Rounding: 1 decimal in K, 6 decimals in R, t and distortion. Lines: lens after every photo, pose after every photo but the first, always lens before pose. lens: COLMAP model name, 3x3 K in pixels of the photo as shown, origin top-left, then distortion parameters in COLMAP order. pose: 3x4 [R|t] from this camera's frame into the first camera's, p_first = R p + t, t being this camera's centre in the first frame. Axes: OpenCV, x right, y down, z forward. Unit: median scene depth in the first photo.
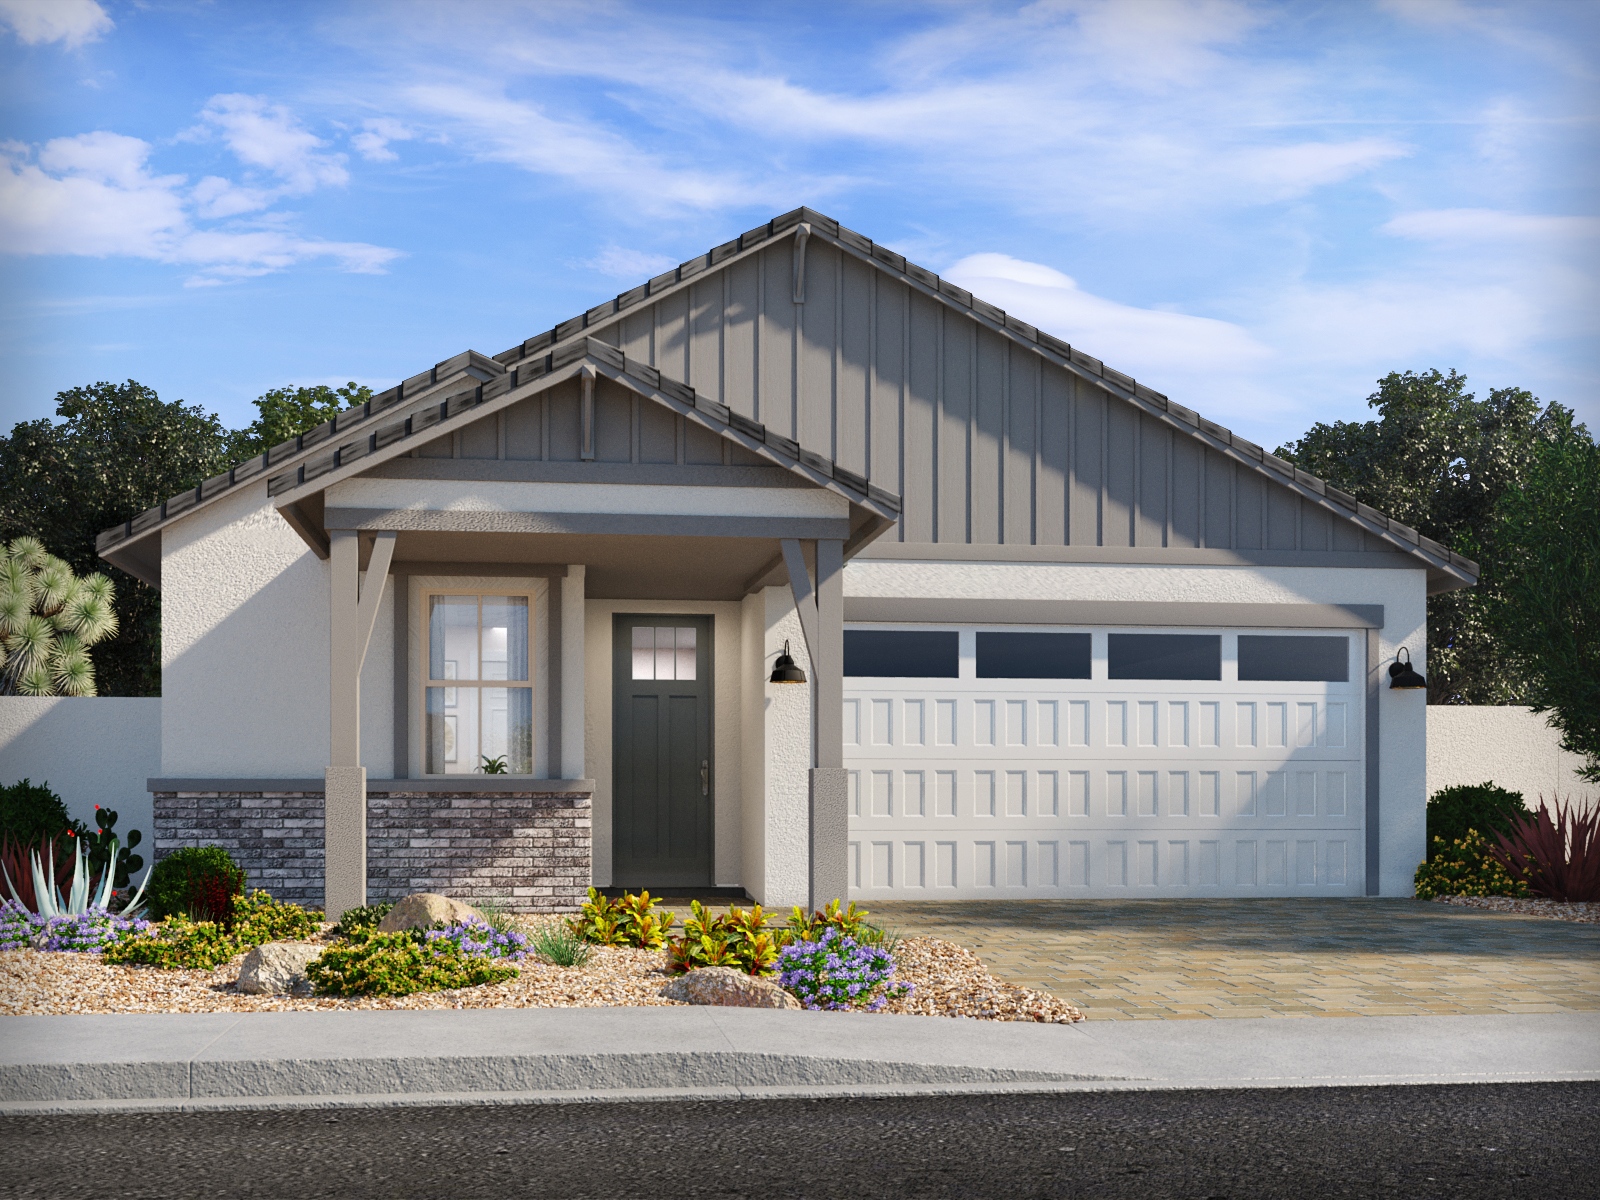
lens RADIAL K [[753.5, 0, 799.0], [0, 753.5, 600.7], [0, 0, 1]] dist [-0.000336, -0.000042]
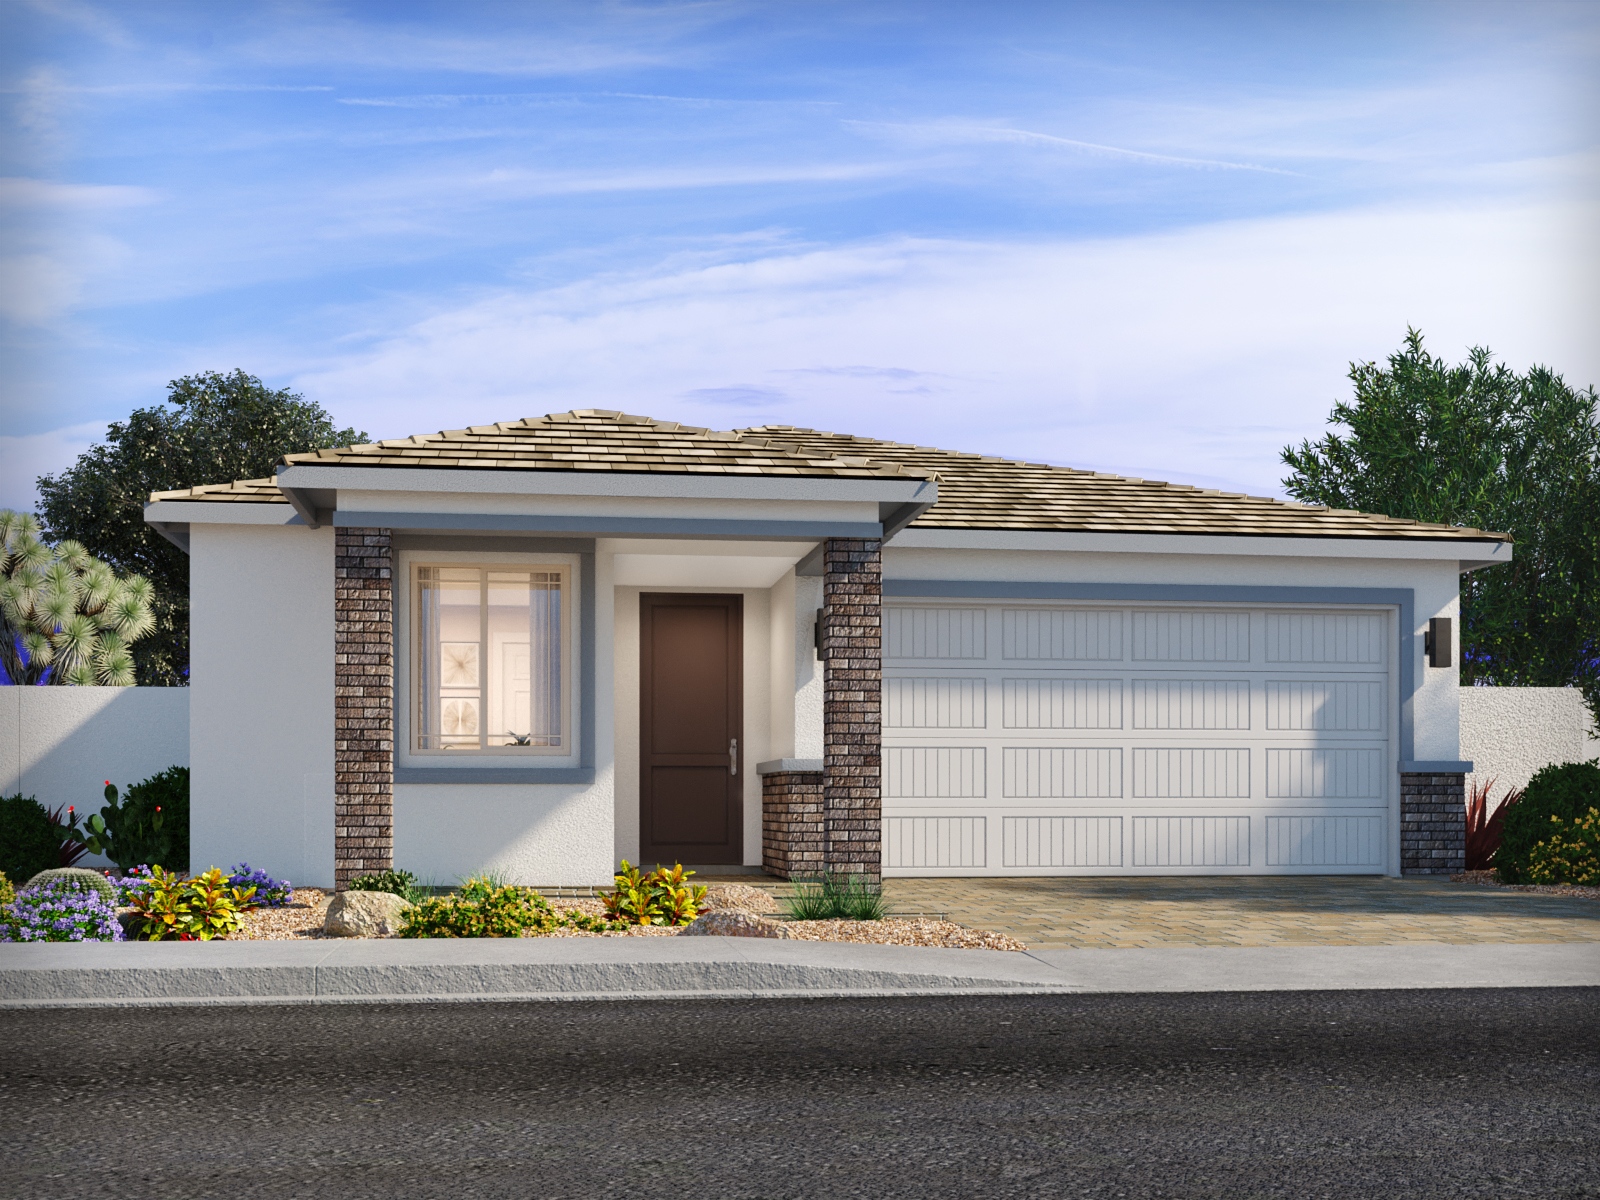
lens RADIAL K [[753.5, 0, 802.5], [0, 753.5, 600.4], [0, 0, 1]] dist [-0.000336, -0.000042]
pose [[0.999989, 0.000026, 0.004792, -0.000453], [-0.000026, 1.000000, -0.000103, -0.000273], [-0.004792, 0.000103, 0.999989, -0.244742]]
